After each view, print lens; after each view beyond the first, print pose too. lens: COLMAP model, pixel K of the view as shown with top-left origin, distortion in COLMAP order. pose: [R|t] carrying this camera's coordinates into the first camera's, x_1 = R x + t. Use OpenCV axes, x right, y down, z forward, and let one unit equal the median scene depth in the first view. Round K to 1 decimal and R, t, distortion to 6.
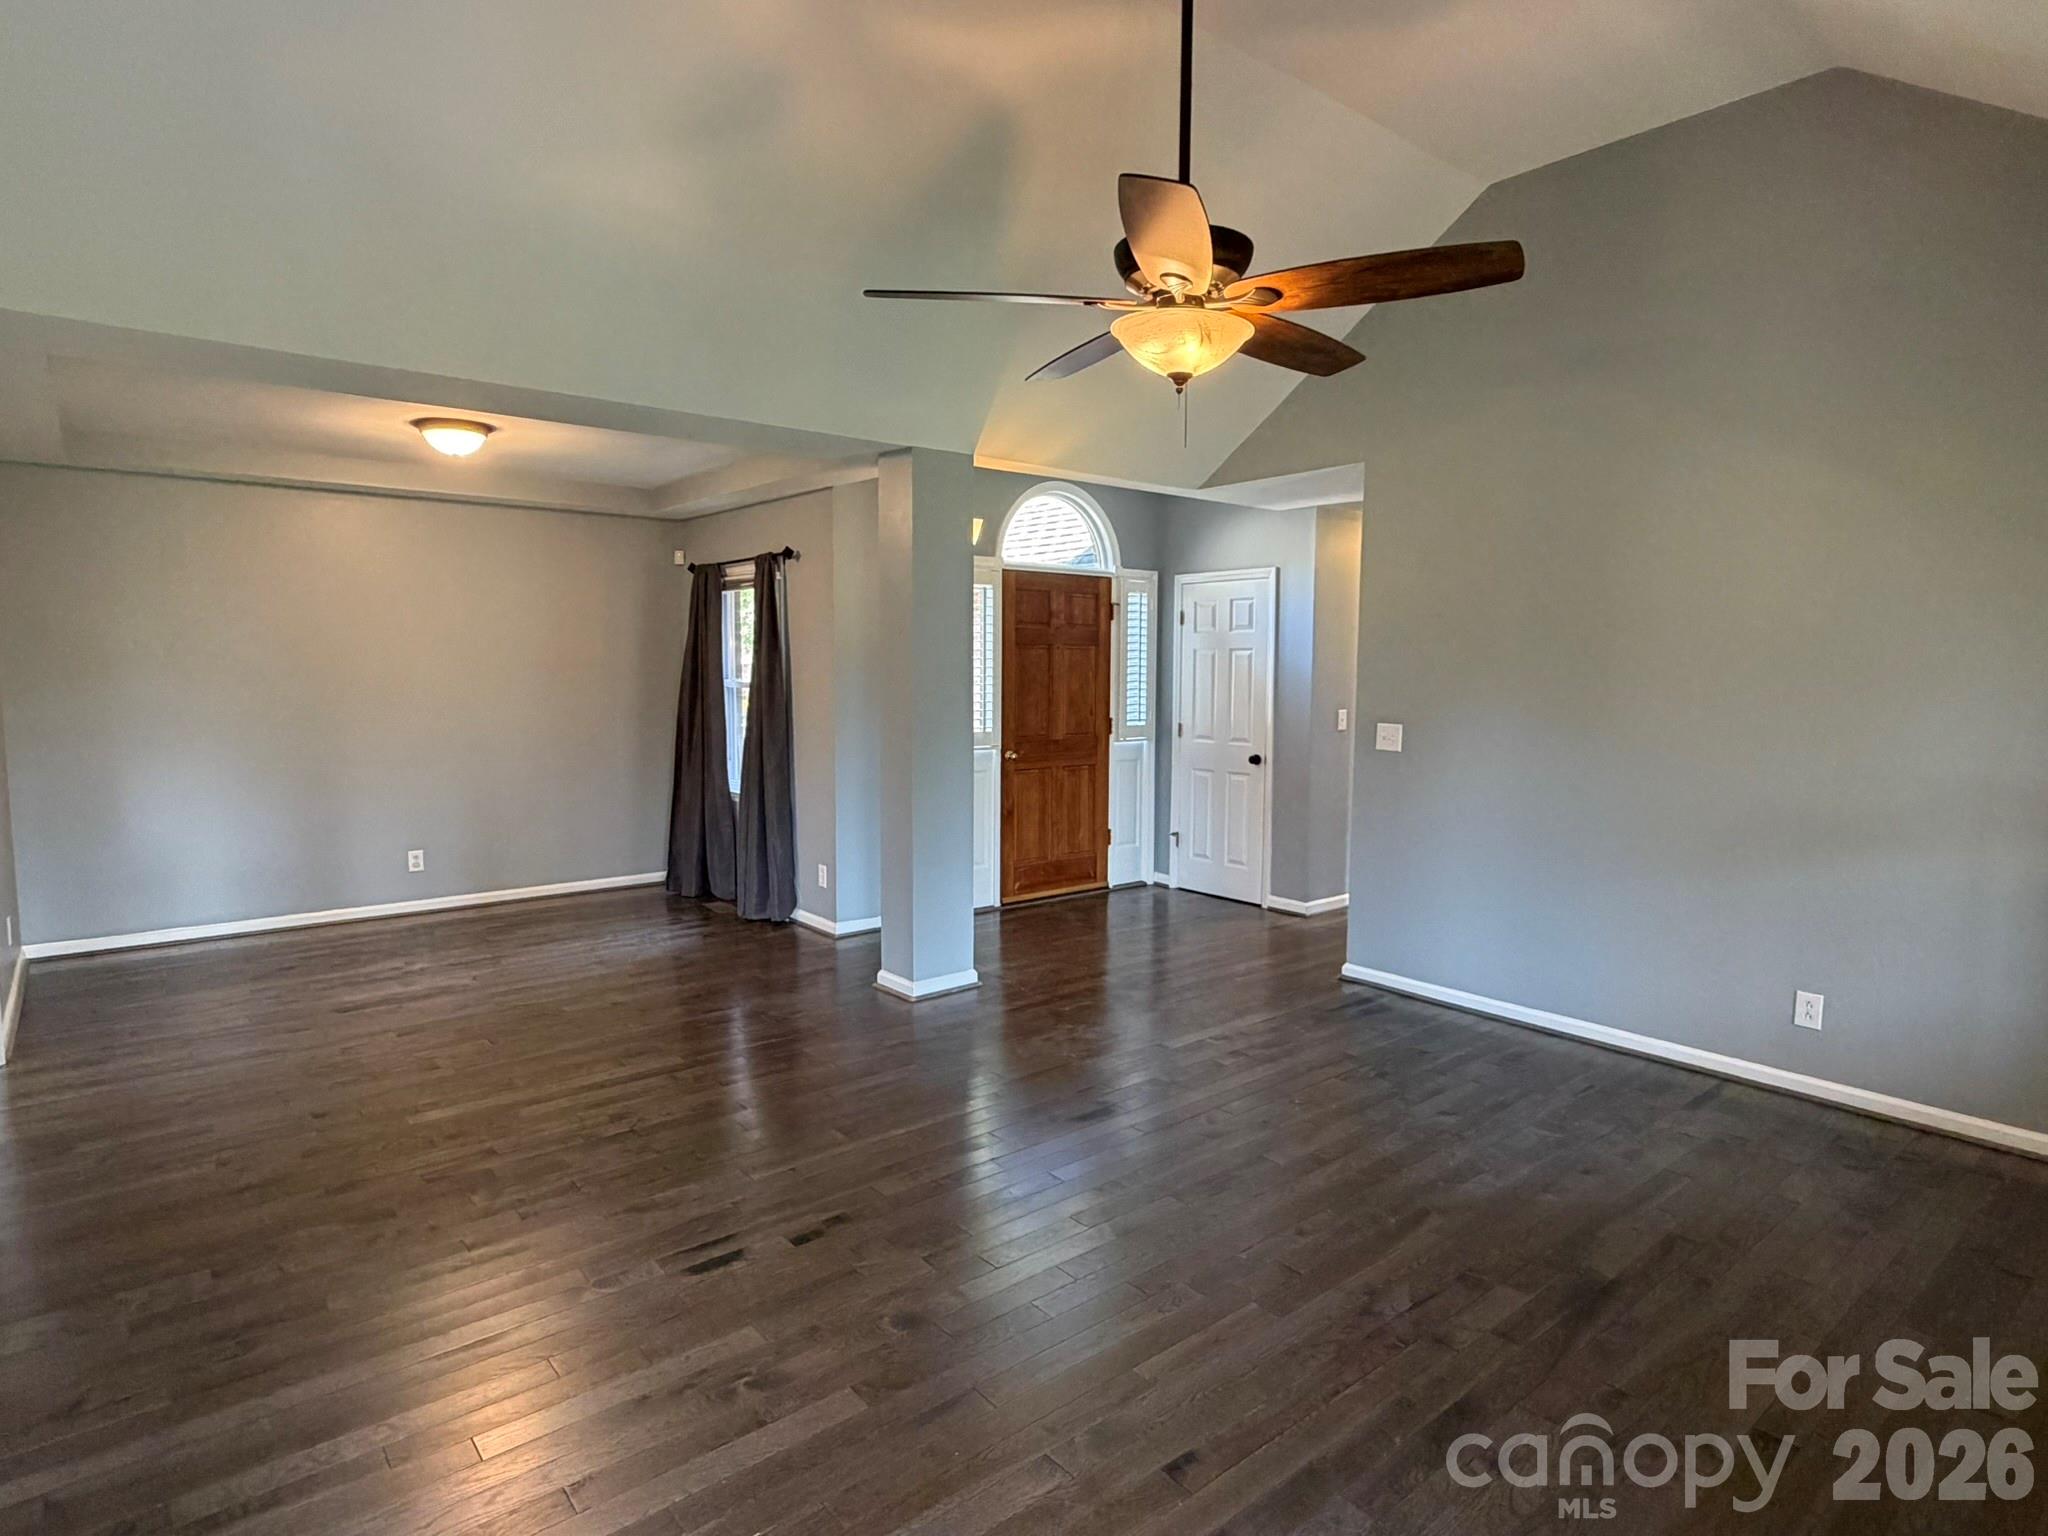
lens RADIAL K [[1123.4, 0, 1031.6], [0, 1123.4, 767.0], [0, 0, 1]] dist [-0.002948, -0.000882]
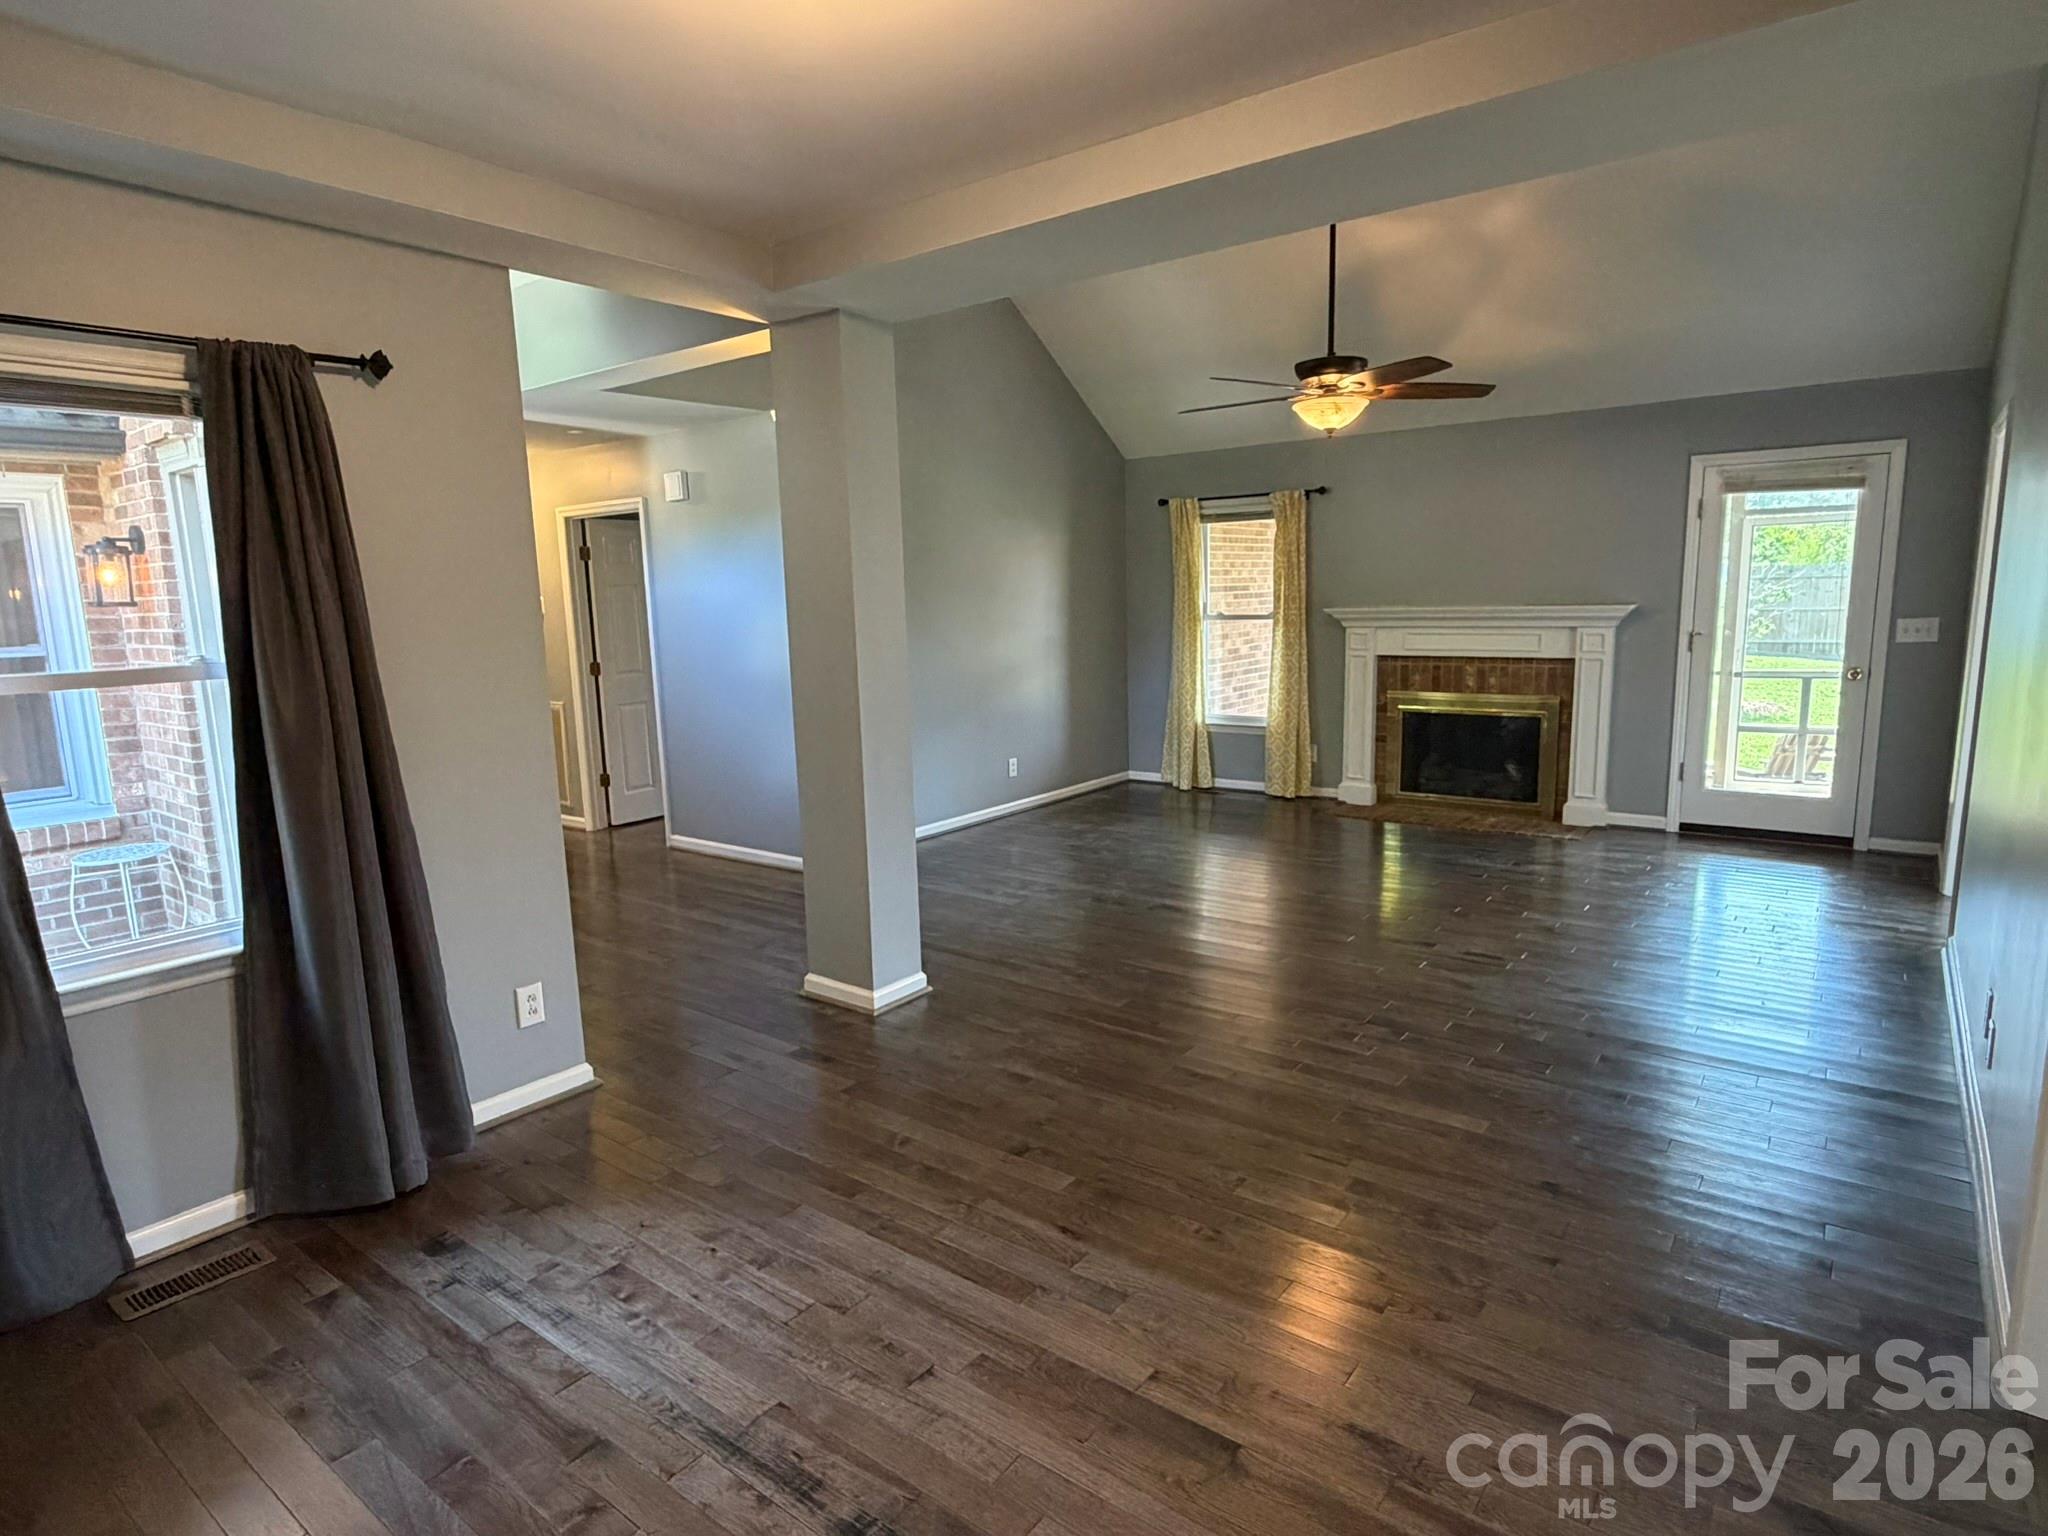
lens RADIAL K [[1123.4, 0, 1021.8], [0, 1123.4, 775.2], [0, 0, 1]] dist [-0.002948, -0.000882]
pose [[-0.218713, -0.164694, 0.961790, -1.104821], [0.112474, 0.974829, 0.192504, -0.130085], [-0.969285, 0.150279, -0.194684, 1.296061]]
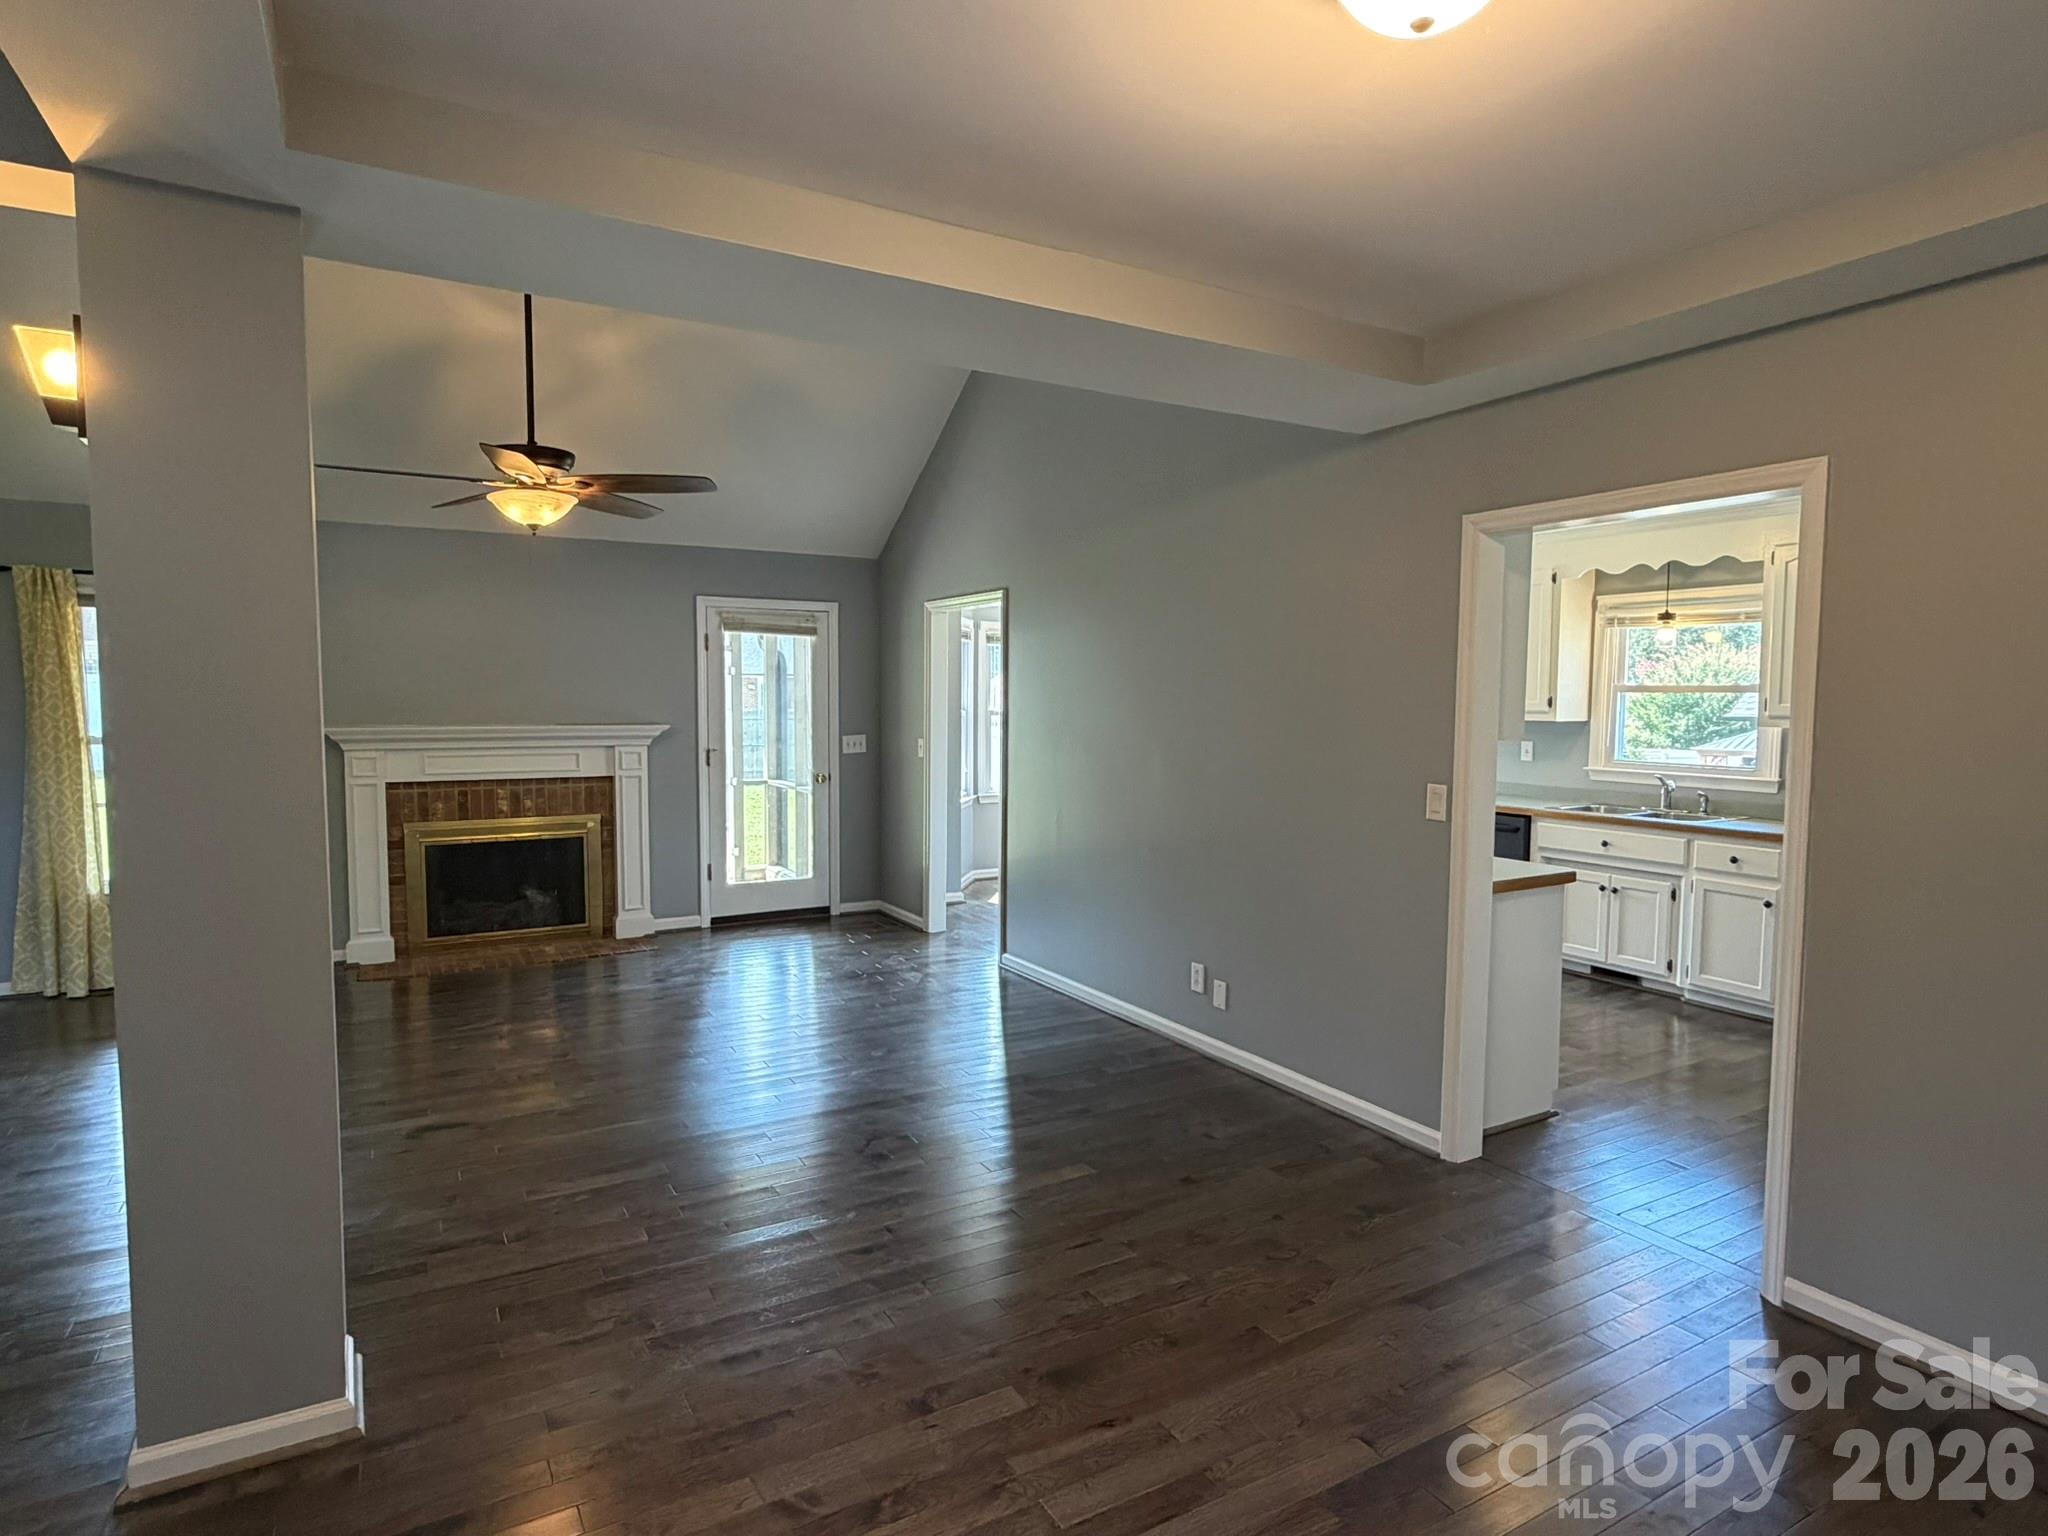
lens RADIAL K [[1123.4, 0, 1020.0], [0, 1123.4, 767.8], [0, 0, 1]] dist [-0.002948, -0.000882]
pose [[-0.985803, -0.025608, 0.165941, -0.574016], [0.000200, 0.988121, 0.153675, -0.159805], [-0.167905, 0.151526, -0.974088, 1.691419]]
